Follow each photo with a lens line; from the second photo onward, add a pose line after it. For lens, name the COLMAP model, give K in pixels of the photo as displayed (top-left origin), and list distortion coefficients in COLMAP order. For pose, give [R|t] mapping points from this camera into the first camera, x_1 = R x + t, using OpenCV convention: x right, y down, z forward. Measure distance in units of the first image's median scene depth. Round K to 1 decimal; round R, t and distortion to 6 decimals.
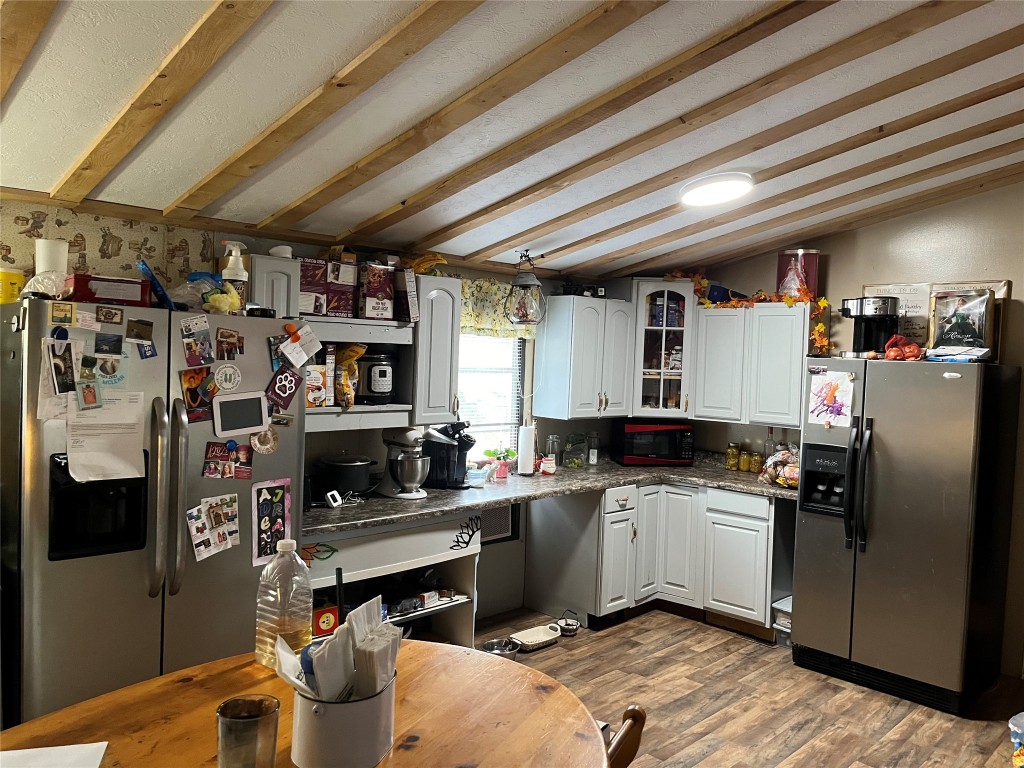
lens RADIAL K [[775.7, 0, 512.0], [0, 775.7, 384.0], [0, 0, 1]] dist [0.003730, -0.000125]
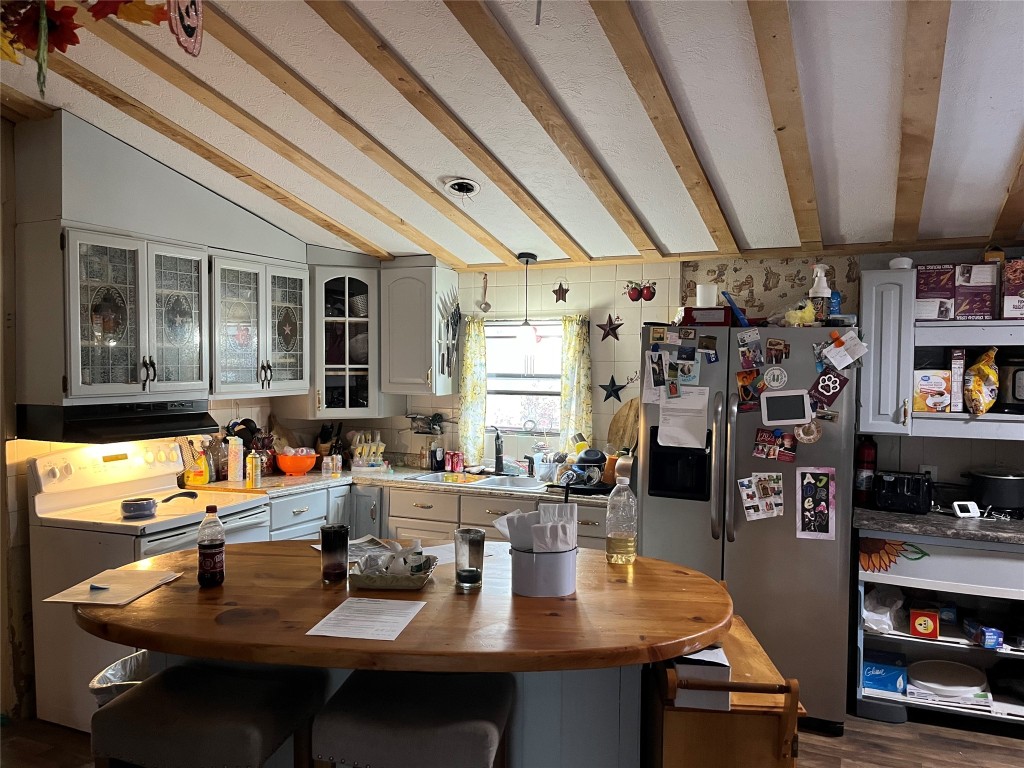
lens RADIAL K [[775.7, 0, 512.0], [0, 775.7, 384.0], [0, 0, 1]] dist [0.003730, -0.000125]
pose [[0.336112, -0.005569, -0.941806, 0.633092], [-0.030653, 0.999388, -0.016849, 0.033981], [0.941323, 0.034532, 0.335735, 0.183201]]
